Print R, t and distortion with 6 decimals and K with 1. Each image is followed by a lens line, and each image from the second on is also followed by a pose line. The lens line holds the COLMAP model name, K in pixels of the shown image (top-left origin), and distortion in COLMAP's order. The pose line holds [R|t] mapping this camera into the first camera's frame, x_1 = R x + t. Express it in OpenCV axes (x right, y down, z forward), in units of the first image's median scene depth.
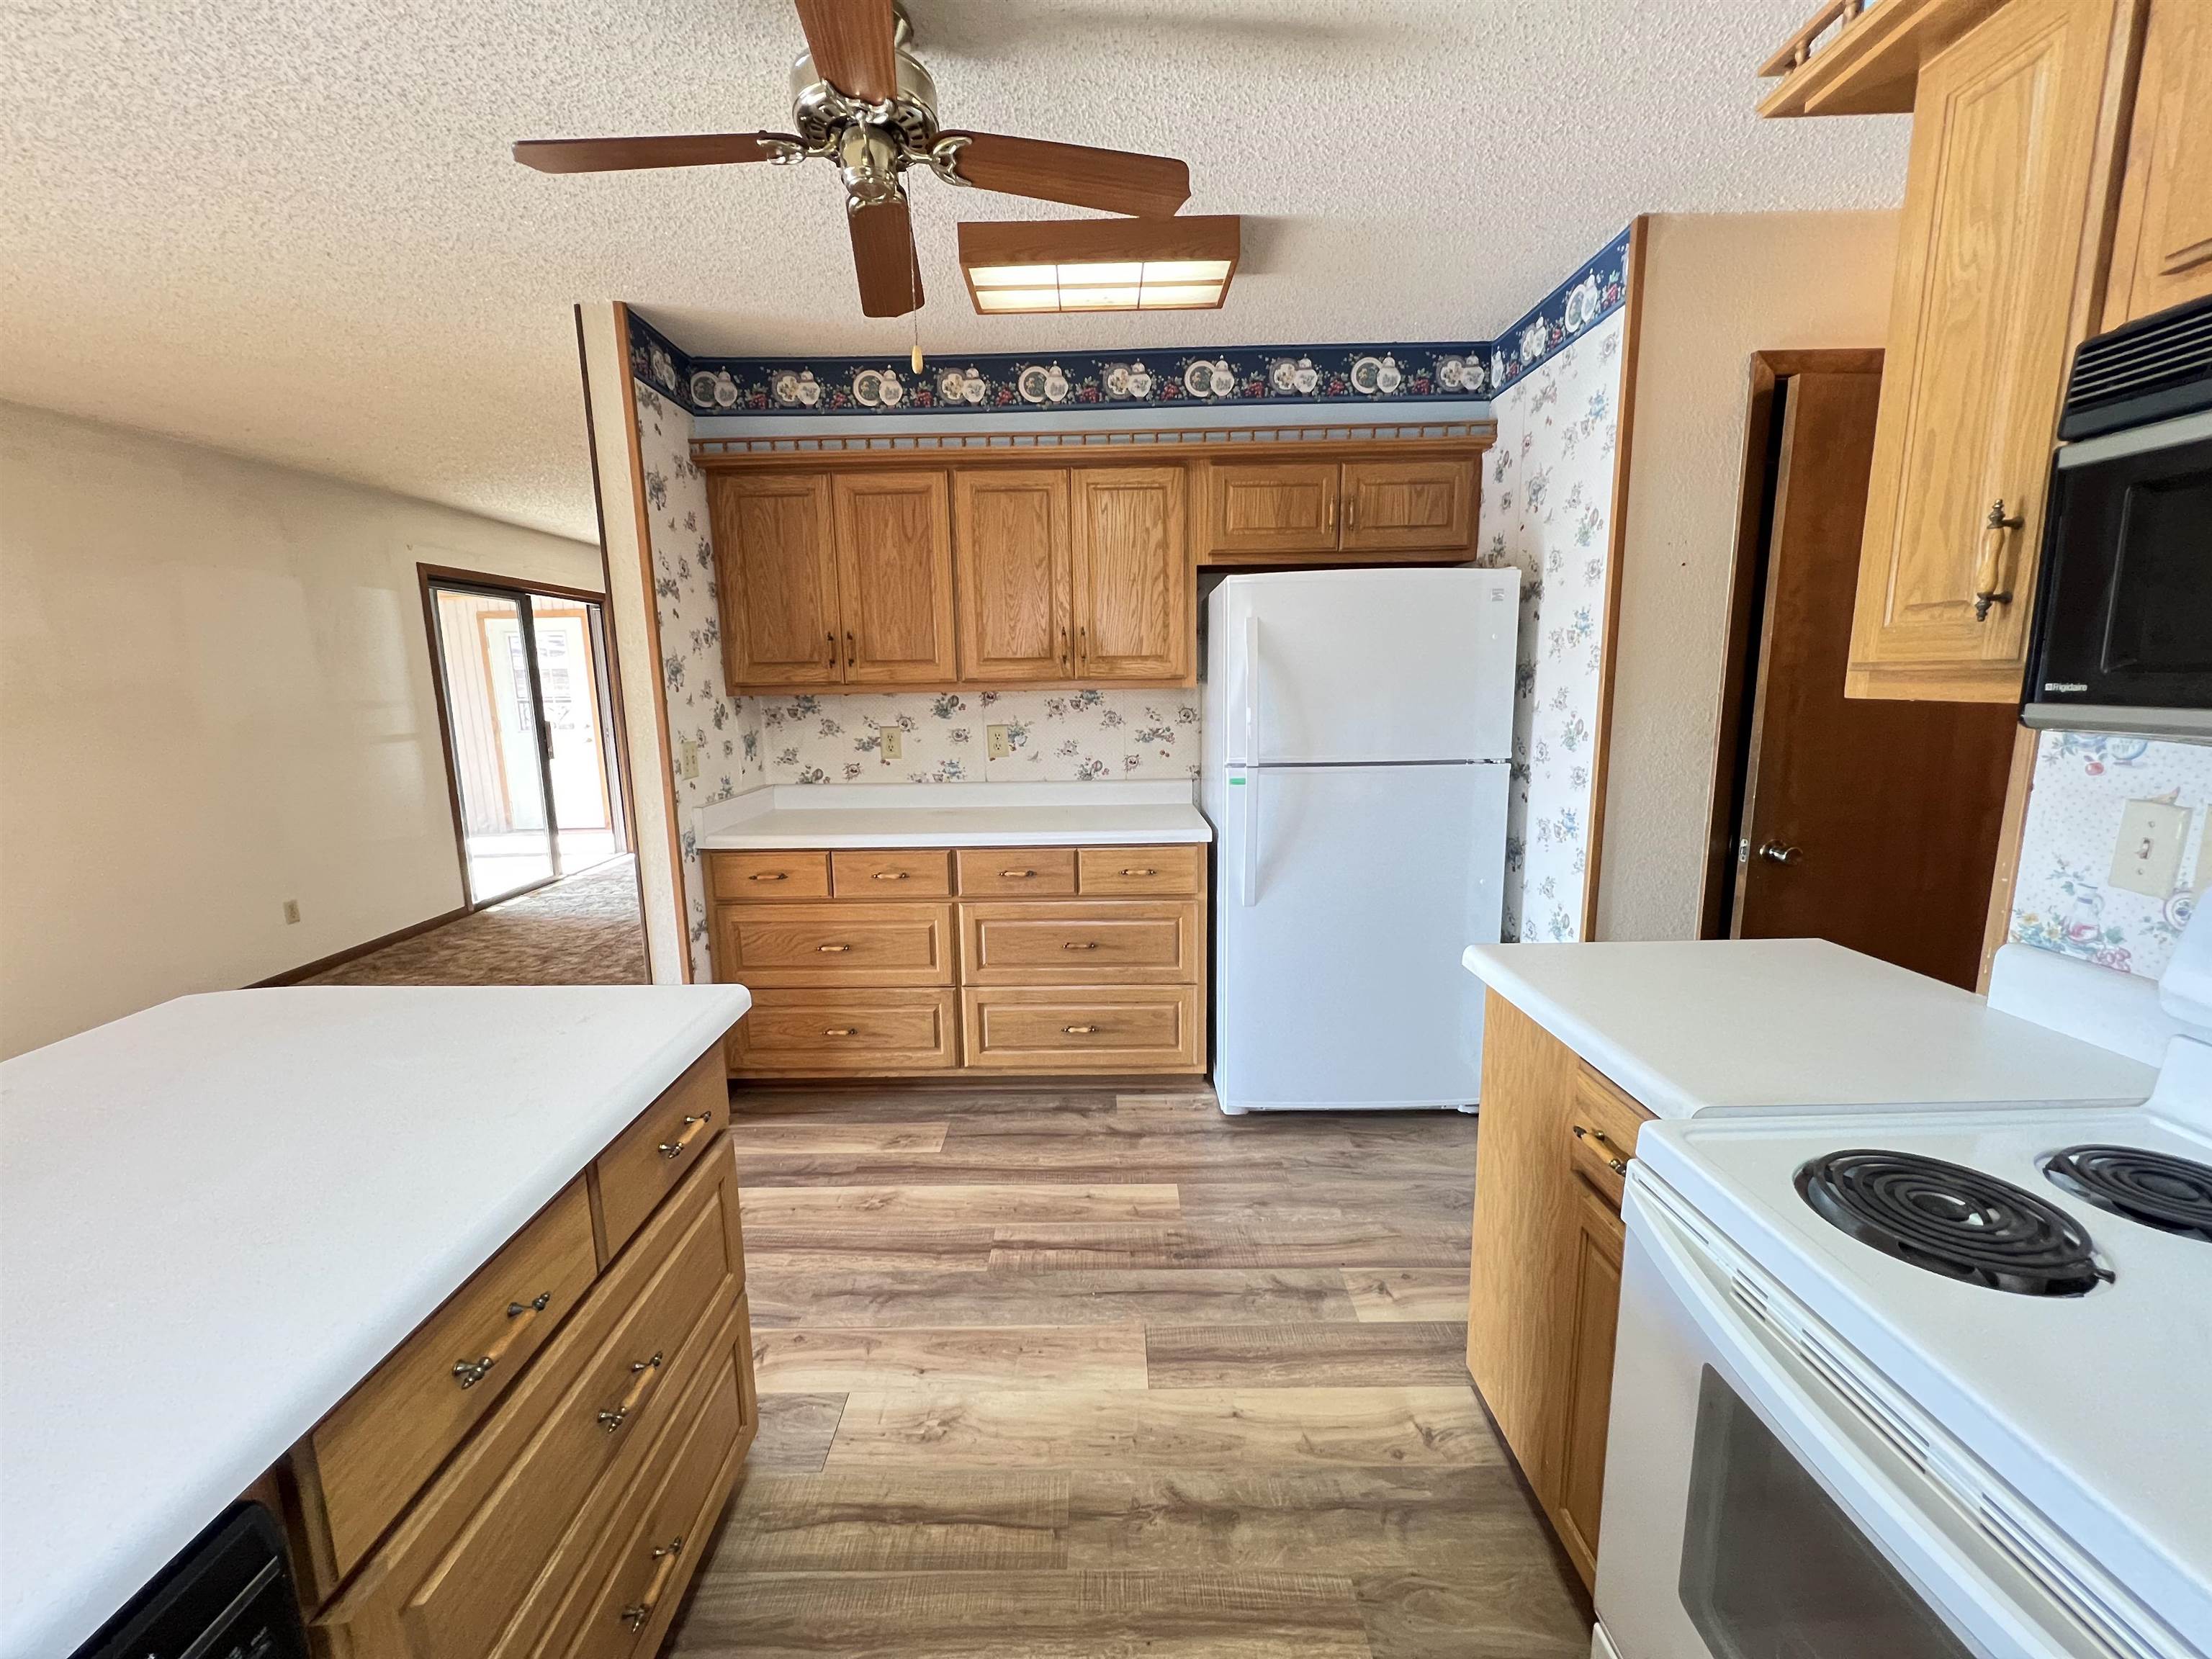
lens RADIAL K [[882.7, 0, 1098.2], [0, 882.7, 823.5], [0, 0, 1]] dist [-0.003478, 0.000888]
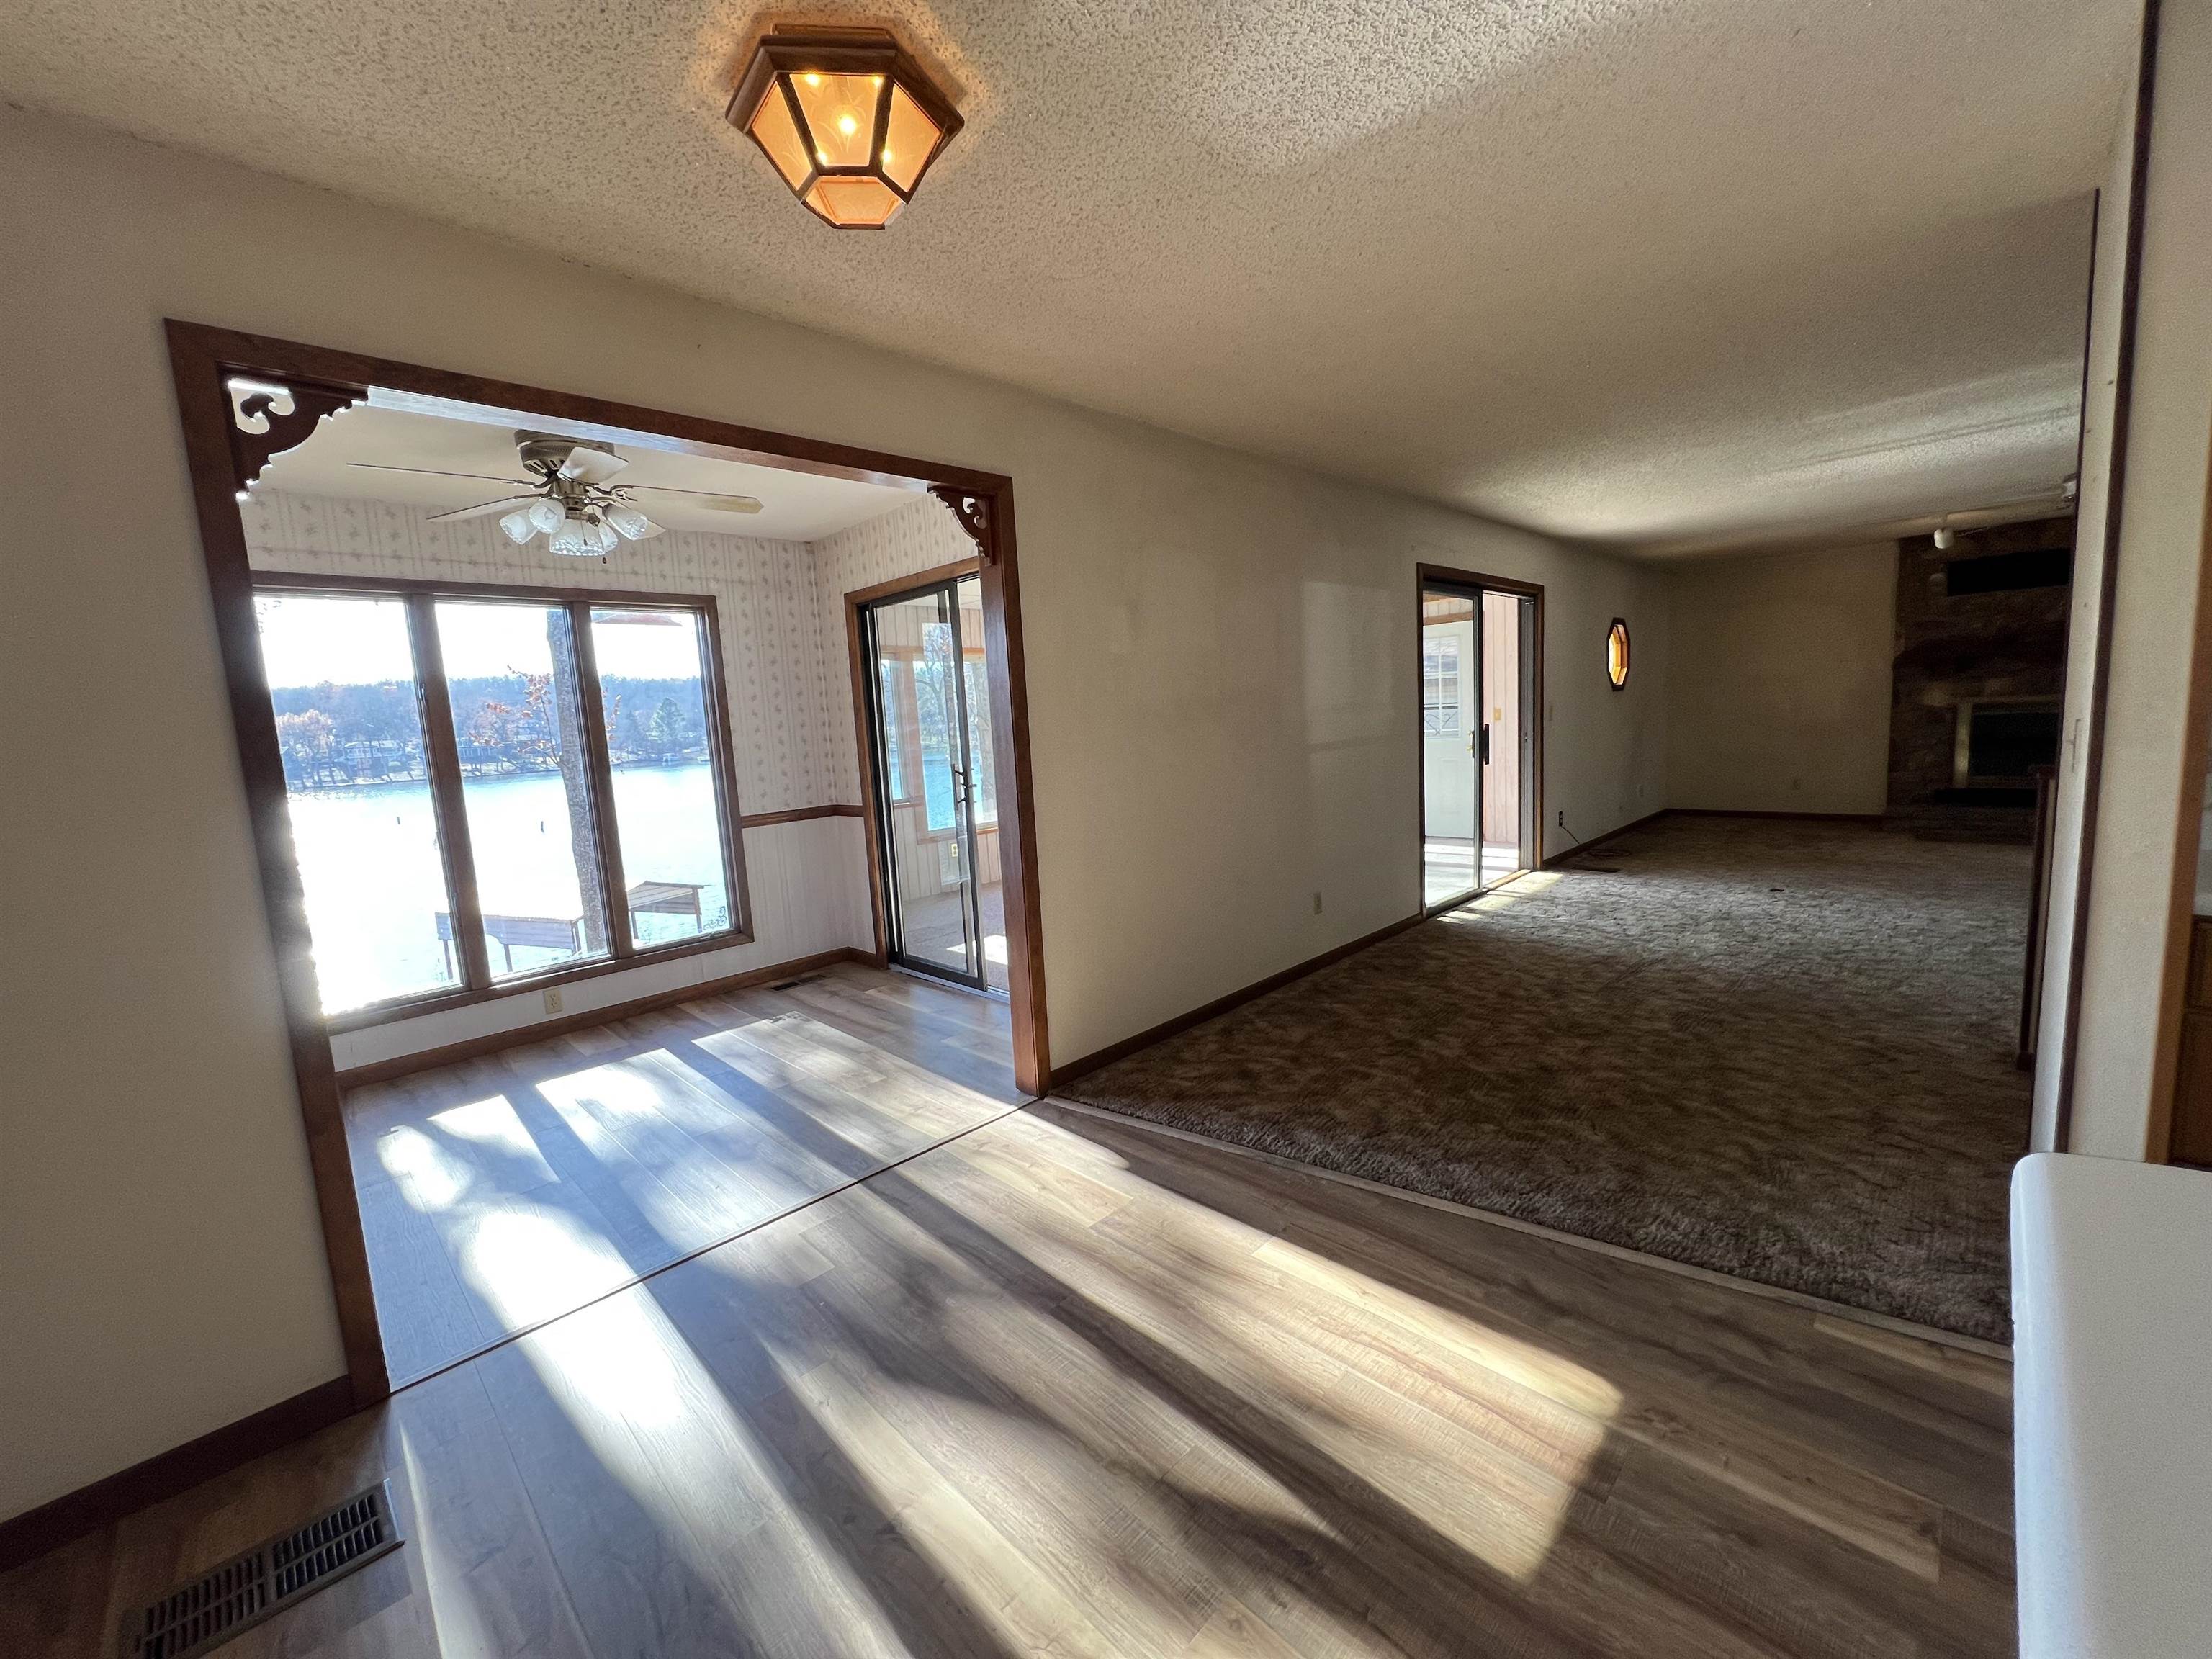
lens RADIAL K [[882.7, 0, 1098.9], [0, 882.7, 822.9], [0, 0, 1]] dist [-0.003478, 0.000888]
pose [[0.708439, 0.063474, -0.702912, -0.573245], [-0.075181, 0.997068, 0.014265, 0.015177], [0.701756, 0.042740, 0.711134, 0.101318]]
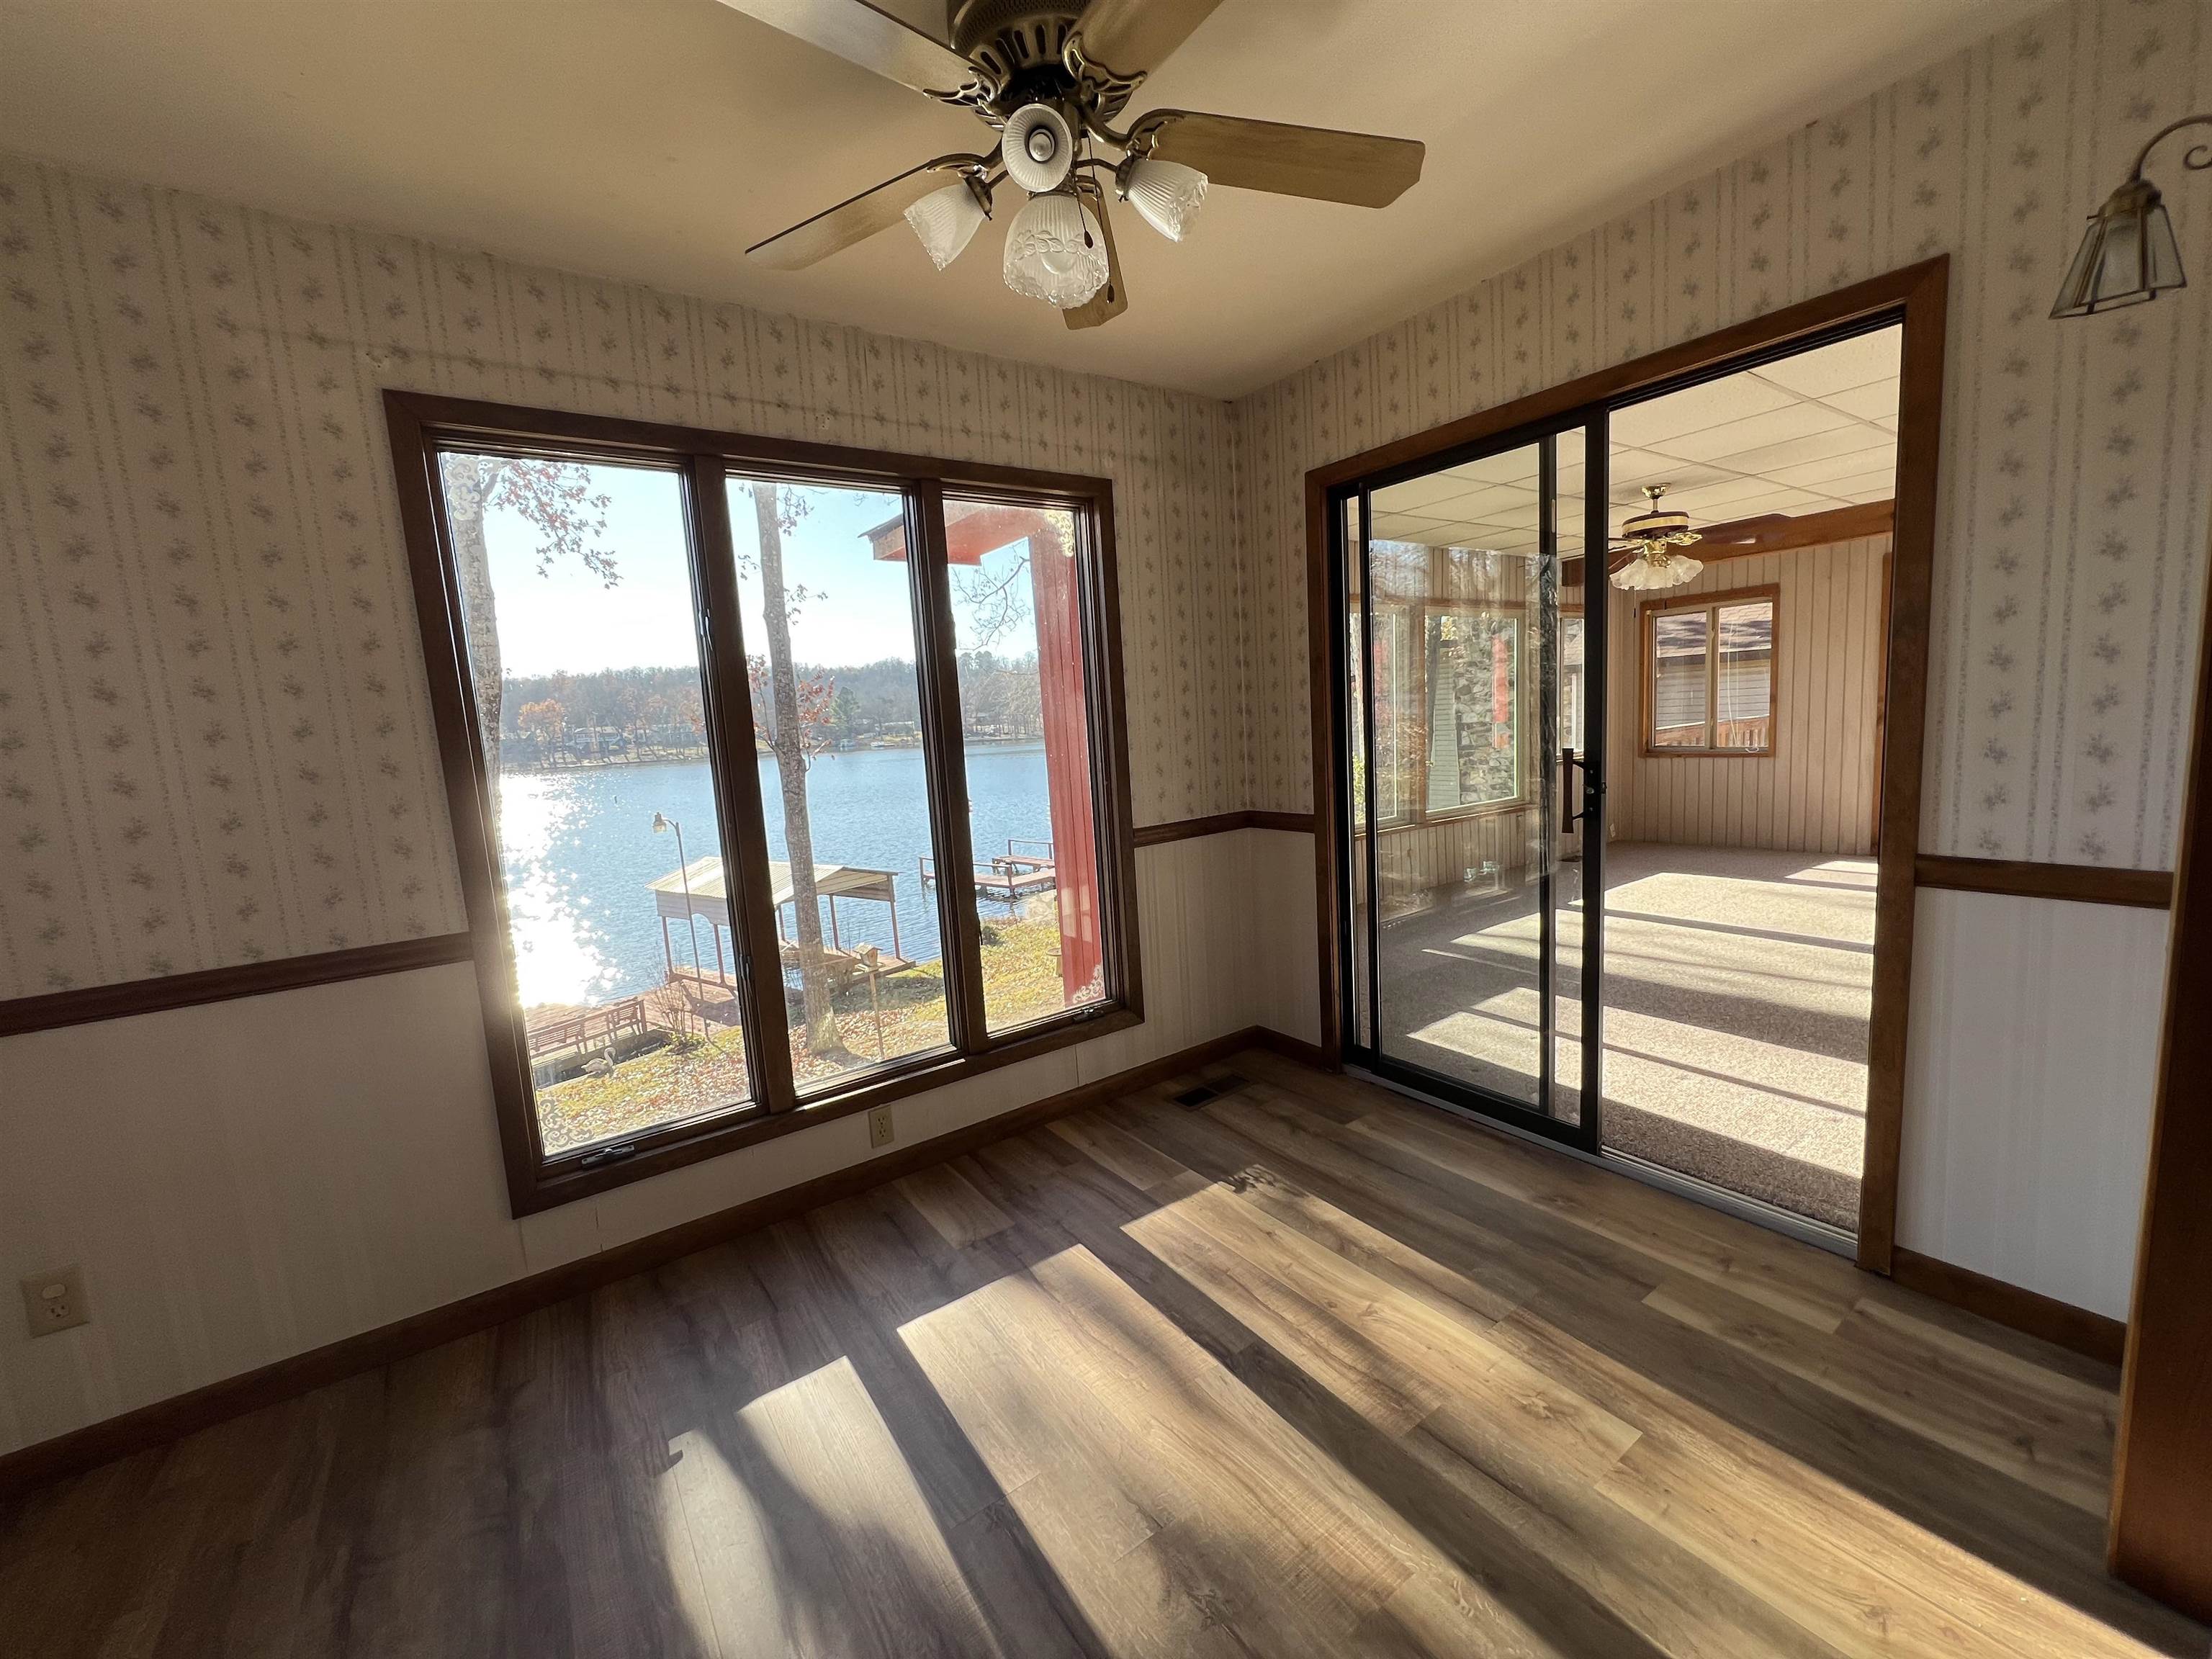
lens RADIAL K [[882.7, 0, 1099.0], [0, 882.7, 820.9], [0, 0, 1]] dist [-0.003478, 0.000888]
pose [[0.577636, 0.084509, -0.811908, -1.442292], [-0.088467, 0.995249, 0.040652, 0.029124], [0.811487, 0.048345, 0.582368, 0.159565]]
